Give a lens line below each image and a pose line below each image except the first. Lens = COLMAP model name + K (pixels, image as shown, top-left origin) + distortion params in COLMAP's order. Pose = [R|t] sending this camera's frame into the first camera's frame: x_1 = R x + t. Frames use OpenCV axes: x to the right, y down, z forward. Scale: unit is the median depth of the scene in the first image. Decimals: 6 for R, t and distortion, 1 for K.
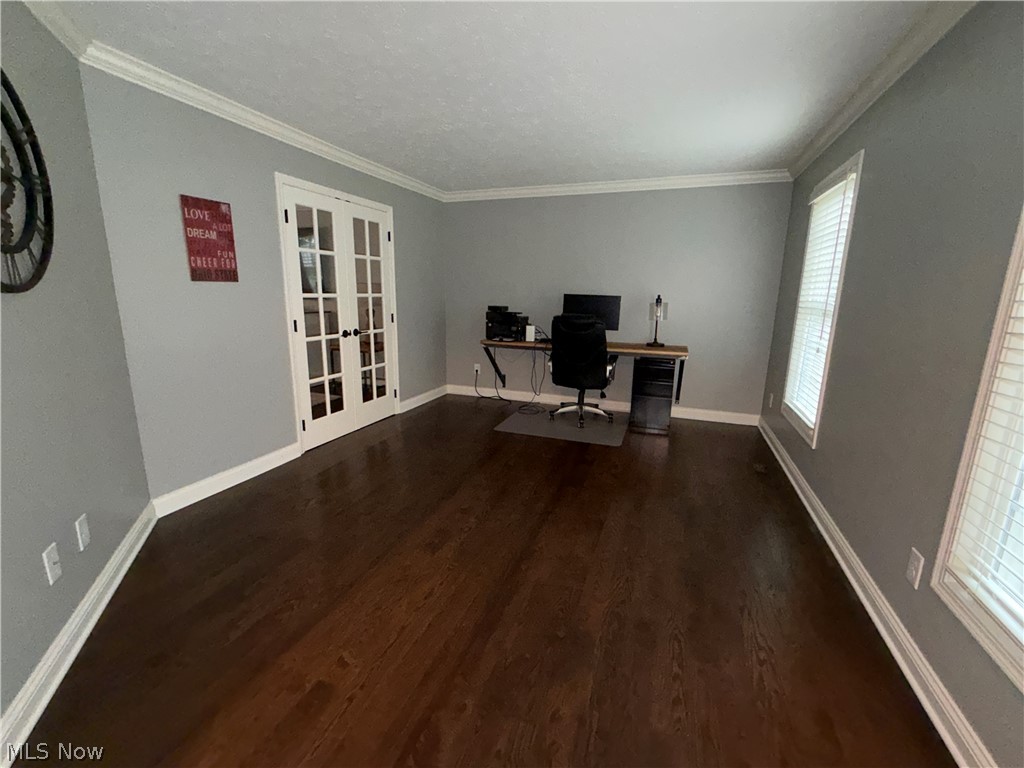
lens RADIAL K [[437.0, 0, 512.0], [0, 437.0, 384.0], [0, 0, 1]] dist [-0.000224, 0.000051]
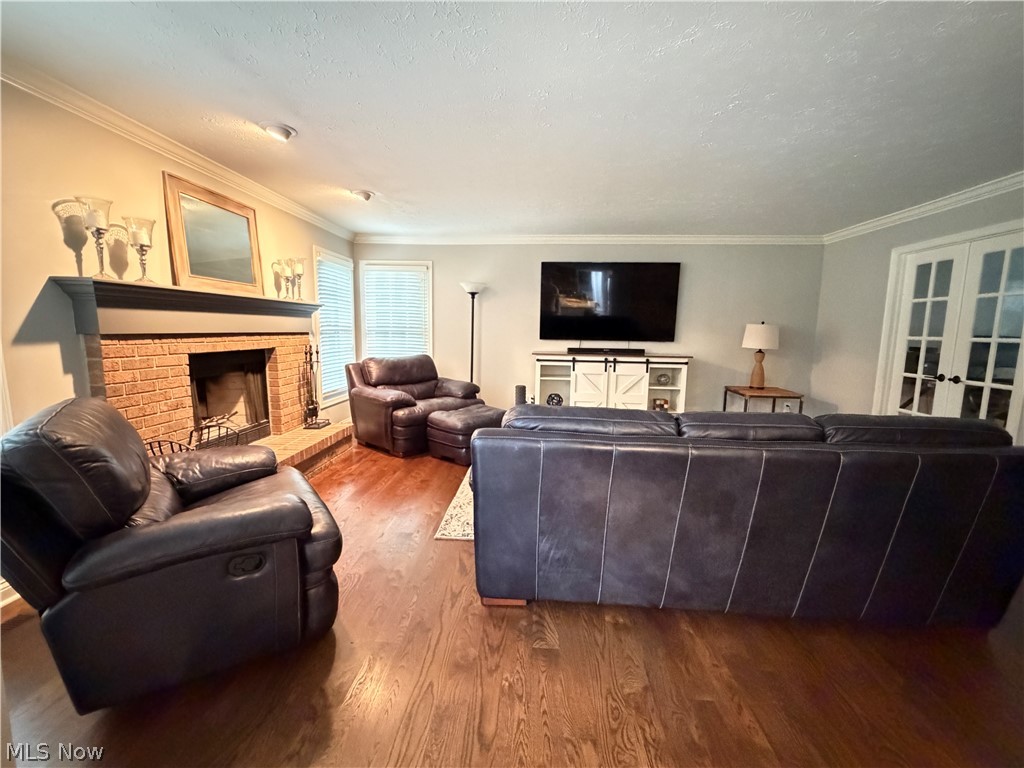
lens RADIAL K [[437.0, 0, 512.0], [0, 437.0, 384.0], [0, 0, 1]] dist [-0.000224, 0.000051]
pose [[-0.955650, 0.021593, -0.293713, 0.823989], [-0.078388, 0.942682, 0.324354, -0.343408], [0.283881, 0.332992, -0.899182, 1.612035]]
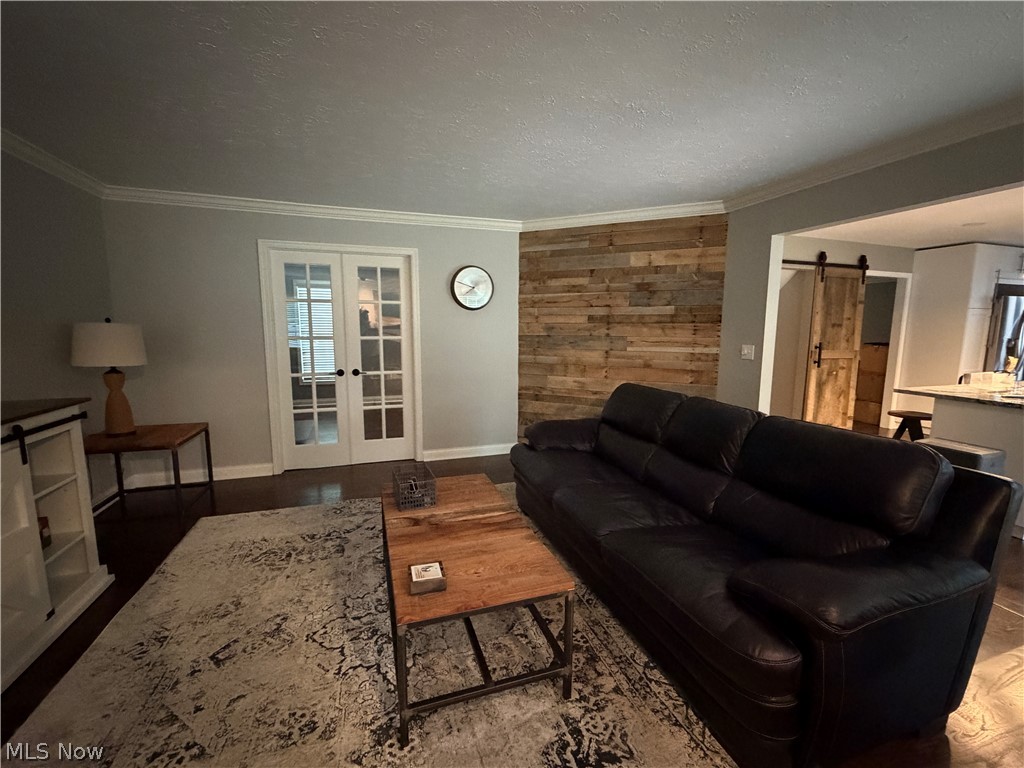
lens RADIAL K [[437.0, 0, 512.0], [0, 437.0, 384.0], [0, 0, 1]] dist [-0.000224, 0.000051]
pose [[0.629717, 0.095477, -0.770935, 0.718464], [-0.161289, 0.986861, -0.009526, -0.145516], [0.759896, 0.130342, 0.636843, 0.638499]]
